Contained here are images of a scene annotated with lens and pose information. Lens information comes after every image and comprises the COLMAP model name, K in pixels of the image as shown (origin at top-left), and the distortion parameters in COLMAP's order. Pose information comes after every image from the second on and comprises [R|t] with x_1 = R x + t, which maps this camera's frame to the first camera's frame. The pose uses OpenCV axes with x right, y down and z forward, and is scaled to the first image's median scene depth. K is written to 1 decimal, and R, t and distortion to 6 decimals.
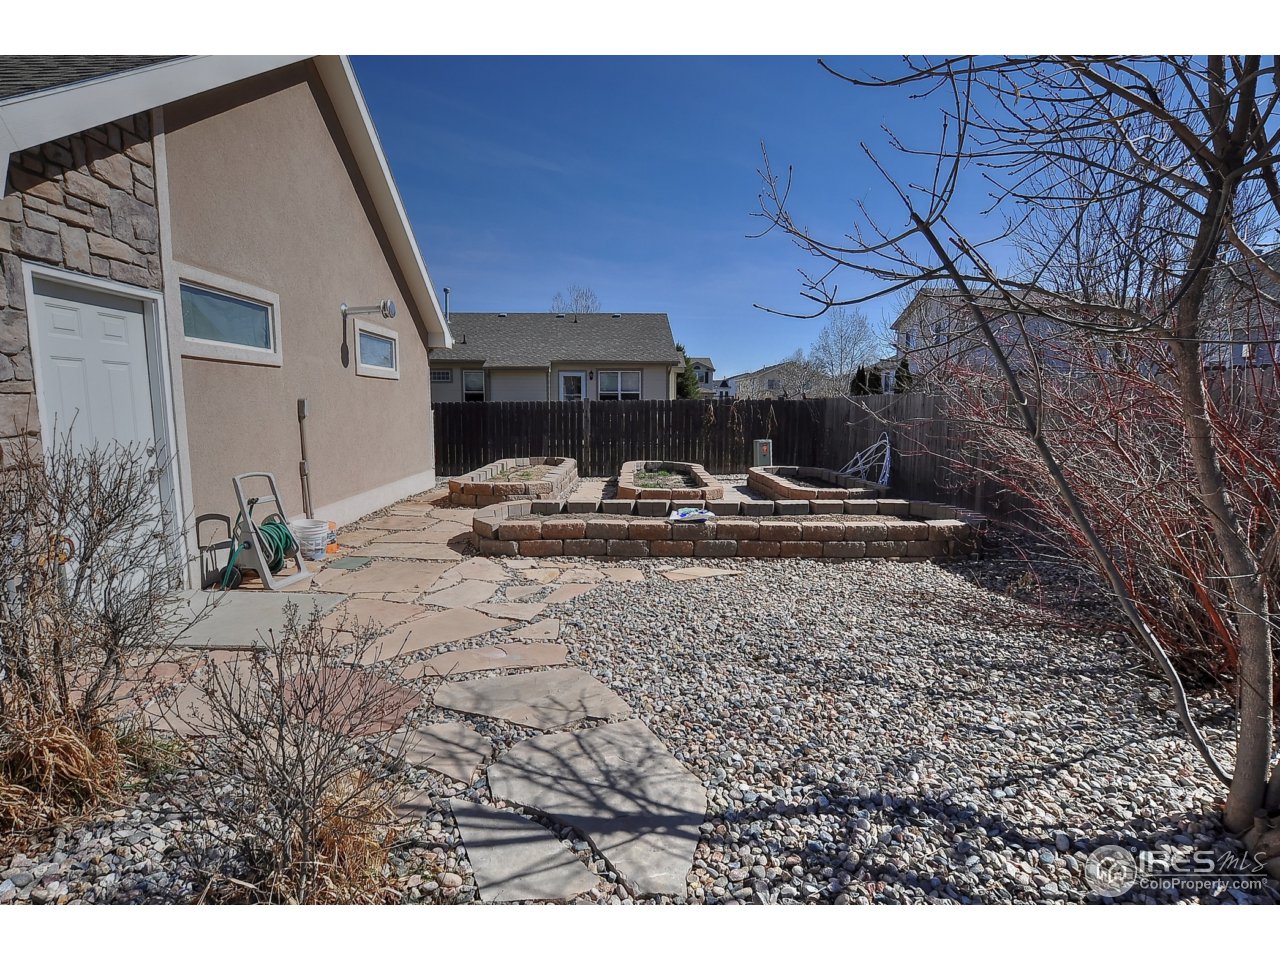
lens RADIAL K [[567.2, 0, 643.5], [0, 567.2, 482.5], [0, 0, 1]] dist [-0.027917, 0.002834]
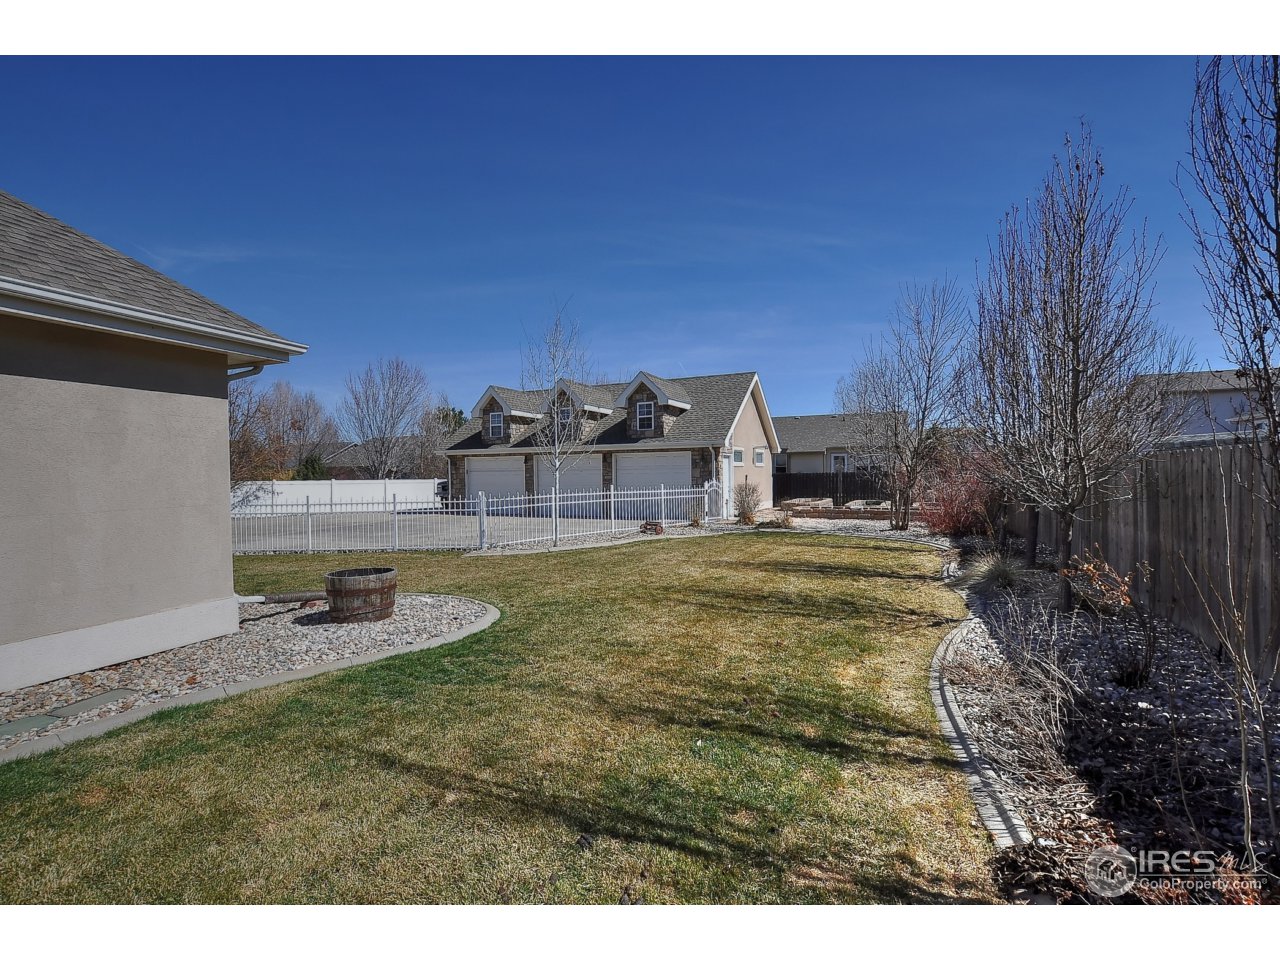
lens RADIAL K [[567.2, 0, 645.5], [0, 567.2, 478.2], [0, 0, 1]] dist [-0.027917, 0.002834]
pose [[0.881934, -0.007542, -0.471313, 0.164736], [-0.050055, 0.992720, -0.109551, 0.092846], [0.468708, 0.120208, 0.875136, -0.761535]]
